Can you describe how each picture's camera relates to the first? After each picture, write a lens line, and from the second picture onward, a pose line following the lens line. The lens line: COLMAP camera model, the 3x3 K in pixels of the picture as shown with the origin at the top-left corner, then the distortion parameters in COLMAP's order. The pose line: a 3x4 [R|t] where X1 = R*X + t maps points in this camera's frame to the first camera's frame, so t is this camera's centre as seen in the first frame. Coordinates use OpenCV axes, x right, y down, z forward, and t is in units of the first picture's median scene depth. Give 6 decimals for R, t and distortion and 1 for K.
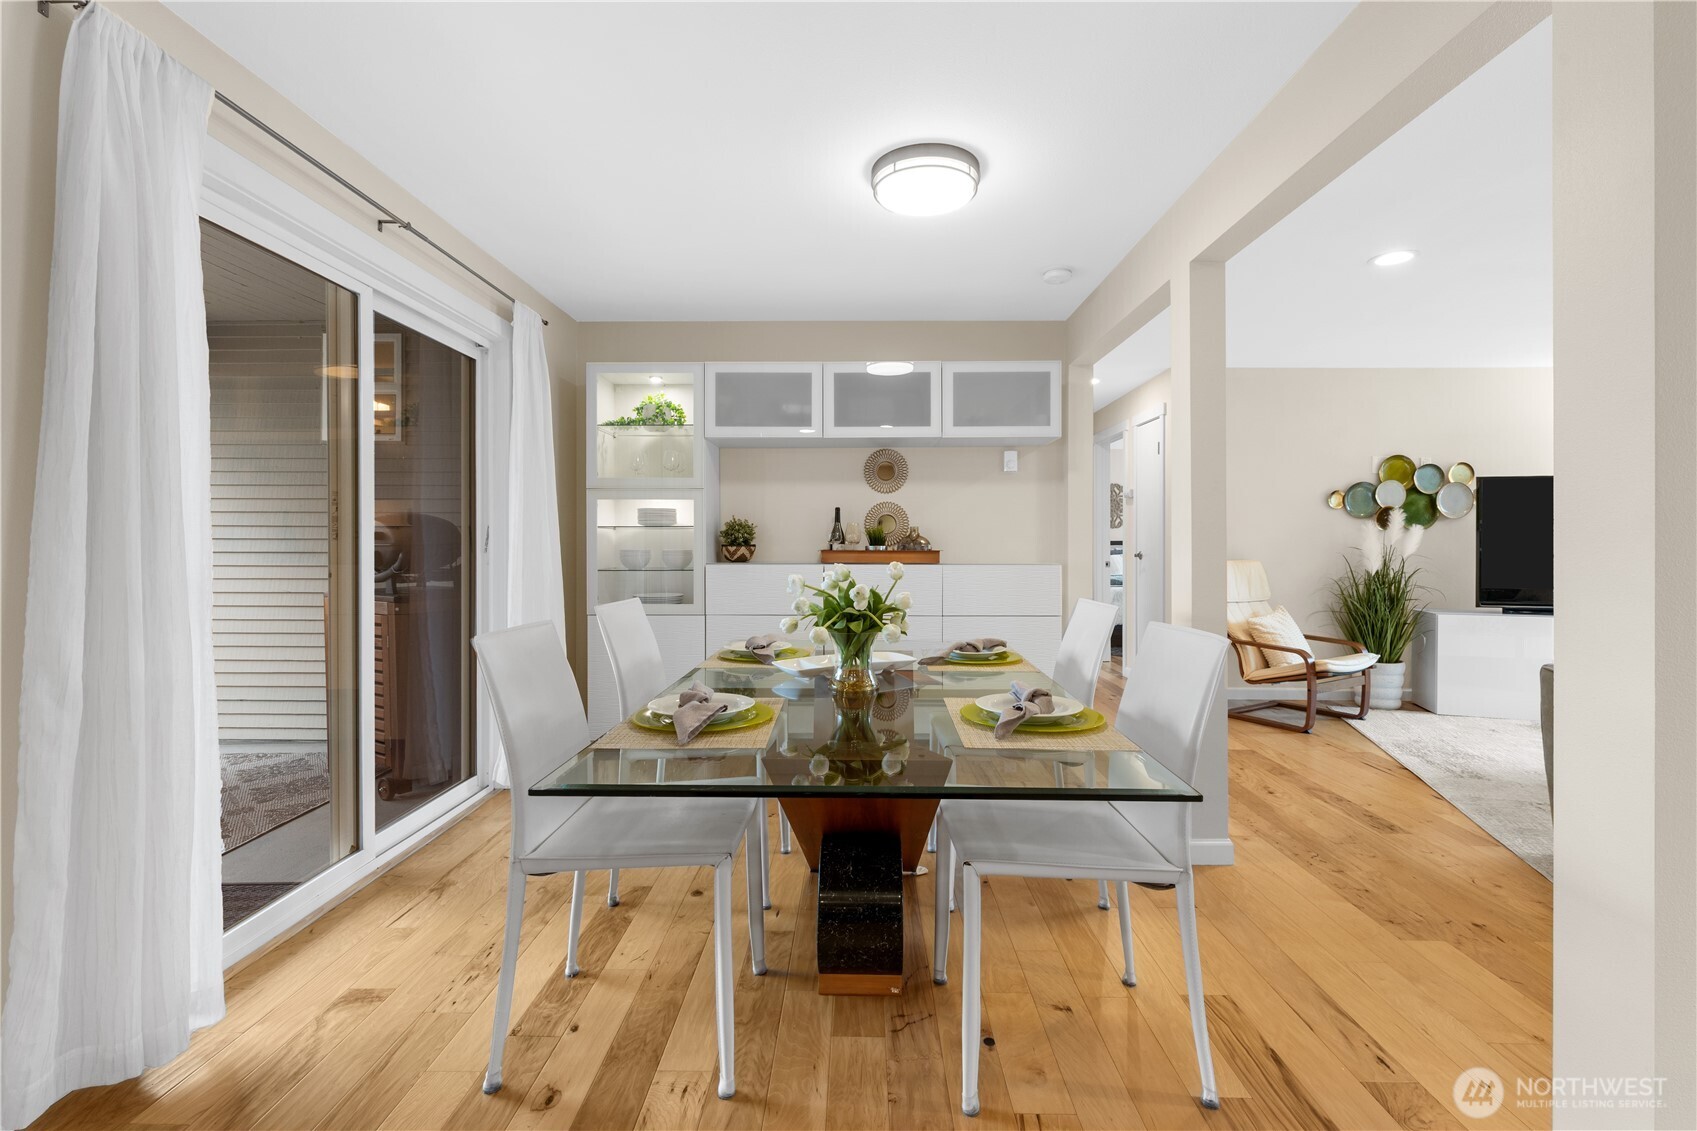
lens RADIAL K [[769.1, 0, 835.4], [0, 769.1, 538.2], [0, 0, 1]] dist [0.006609, -0.002345]
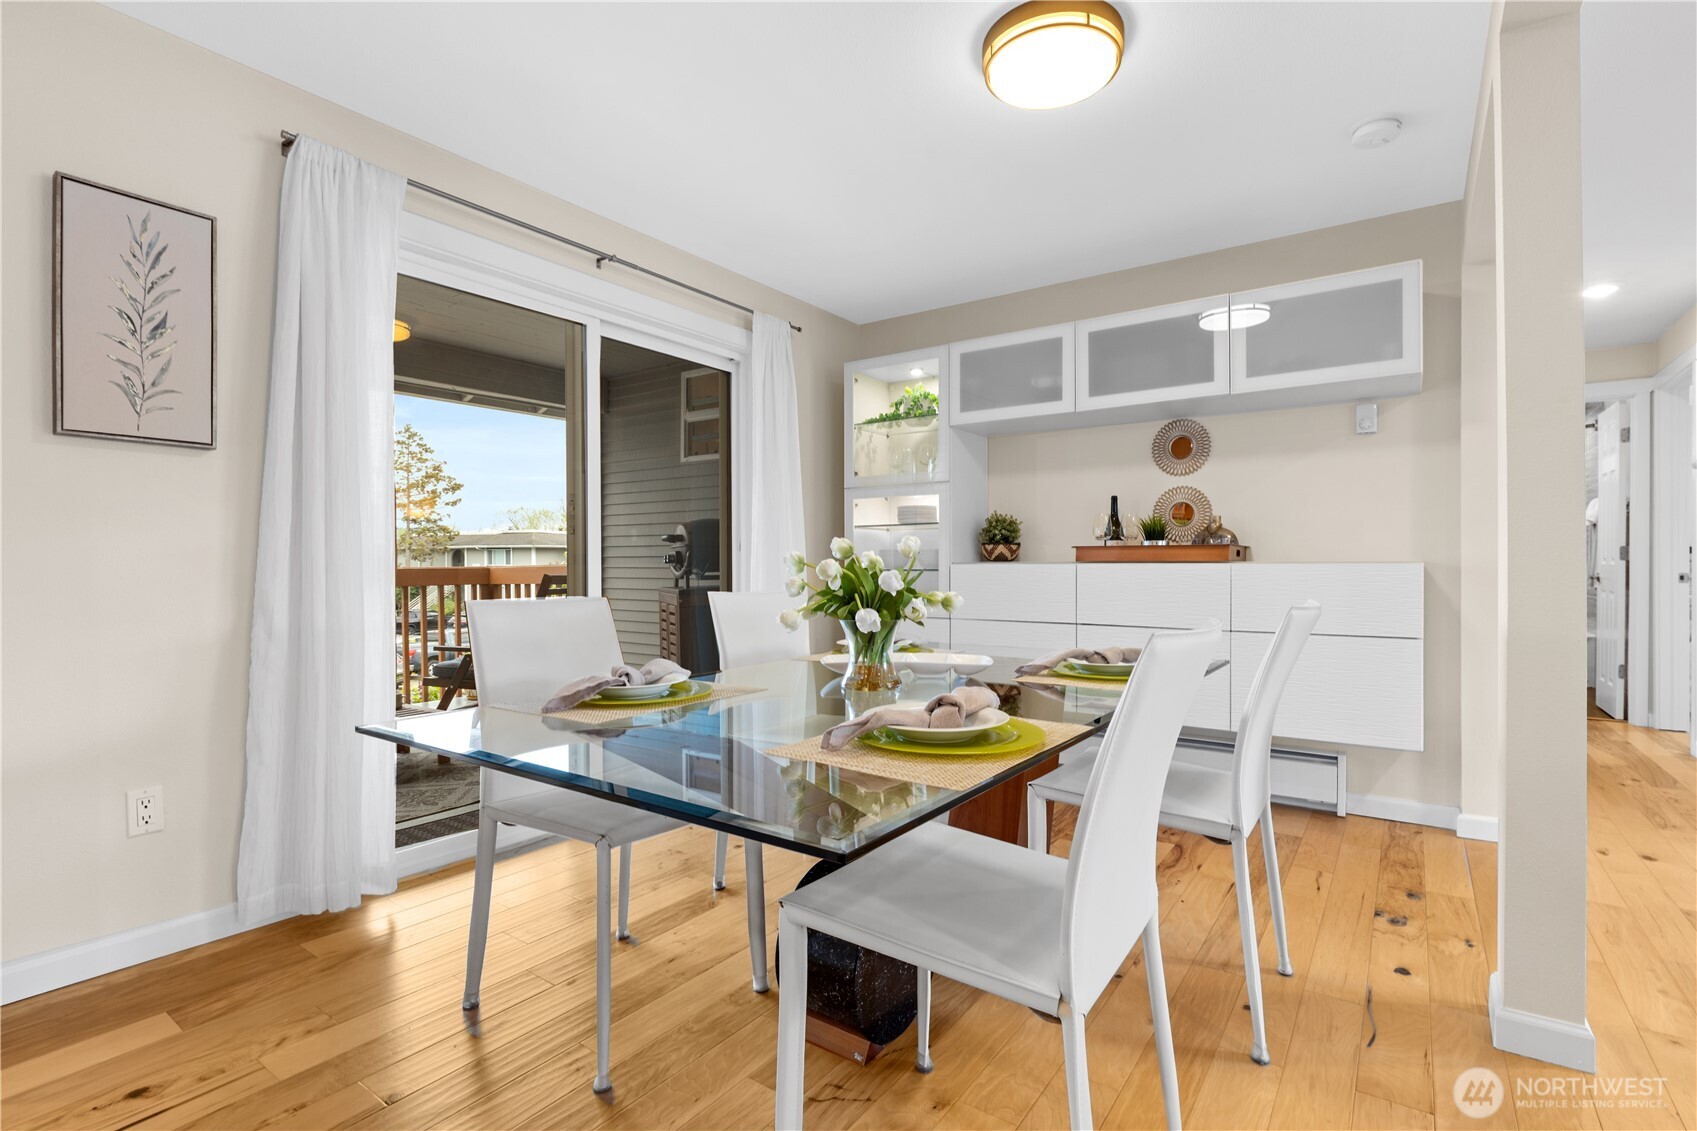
lens RADIAL K [[787.9, 0, 848.1], [0, 787.9, 564.4], [0, 0, 1]] dist [-0.010312, 0.000561]
pose [[0.830098, -0.002228, -0.557613, 0.252258], [0.005704, 0.999974, 0.004495, 0.030019], [0.557588, -0.006912, 0.830089, 0.147599]]
